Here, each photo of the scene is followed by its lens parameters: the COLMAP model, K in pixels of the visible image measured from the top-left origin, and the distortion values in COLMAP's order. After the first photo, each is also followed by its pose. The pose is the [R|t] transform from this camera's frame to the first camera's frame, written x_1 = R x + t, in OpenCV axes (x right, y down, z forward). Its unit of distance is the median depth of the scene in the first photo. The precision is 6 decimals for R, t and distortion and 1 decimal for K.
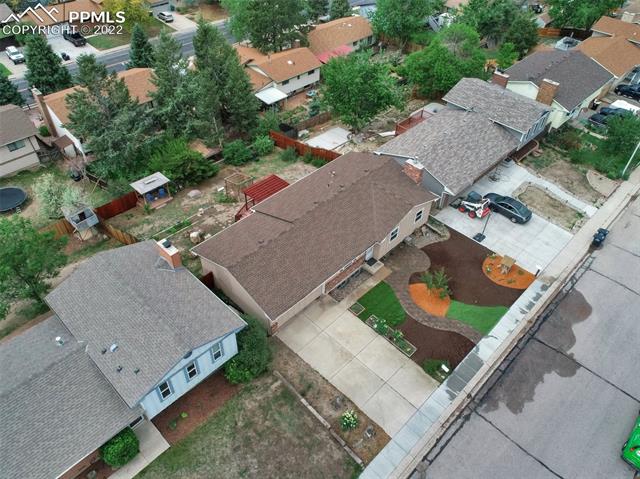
lens RADIAL K [[479.5, 0, 320.0], [0, 479.5, 239.5], [0, 0, 1]] dist [-0.002150, -0.001732]
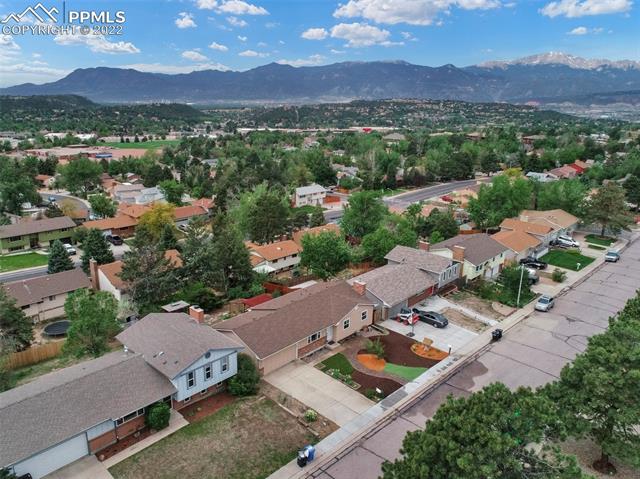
lens RADIAL K [[479.5, 0, 320.0], [0, 479.5, 239.5], [0, 0, 1]] dist [-0.002150, -0.001732]
pose [[0.999689, -0.011228, 0.022253, 0.044345], [0.020088, 0.891483, -0.452608, 0.407566], [-0.014757, 0.452914, 0.891432, -0.398123]]
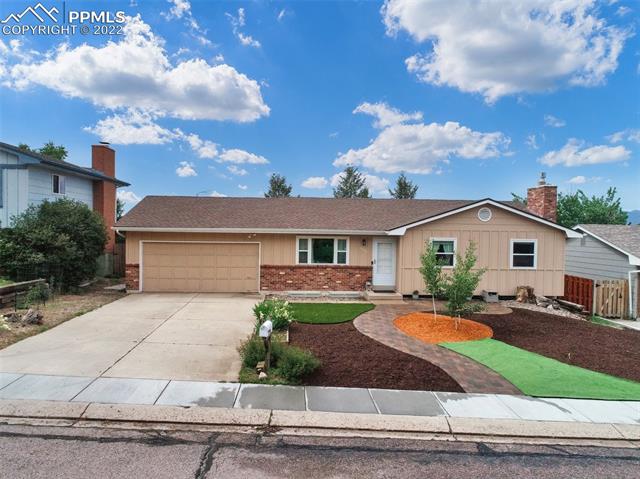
lens RADIAL K [[479.5, 0, 320.0], [0, 479.5, 239.5], [0, 0, 1]] dist [-0.002150, -0.001732]
pose [[0.738798, -0.003270, -0.673919, 0.391833], [-0.461638, 0.726082, -0.509603, 0.290914], [0.490987, 0.687600, 0.534918, 0.643321]]
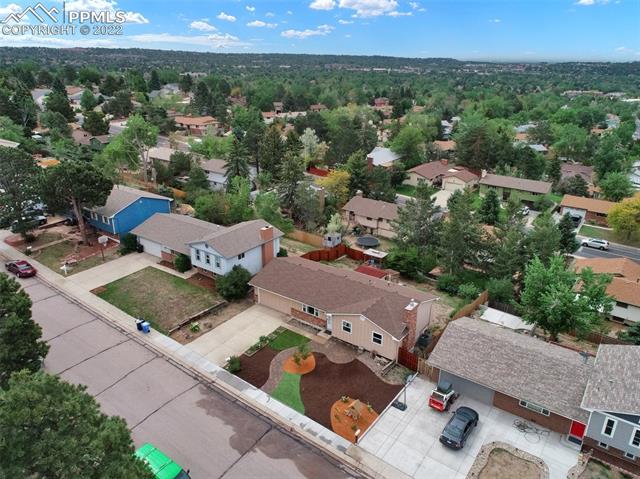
lens RADIAL K [[479.5, 0, 320.0], [0, 479.5, 239.5], [0, 0, 1]] dist [-0.002150, -0.001732]
pose [[0.150160, 0.335441, -0.930017, 1.173389], [-0.685872, 0.712850, 0.146372, -0.292077], [0.712062, 0.615893, 0.337111, 0.399374]]
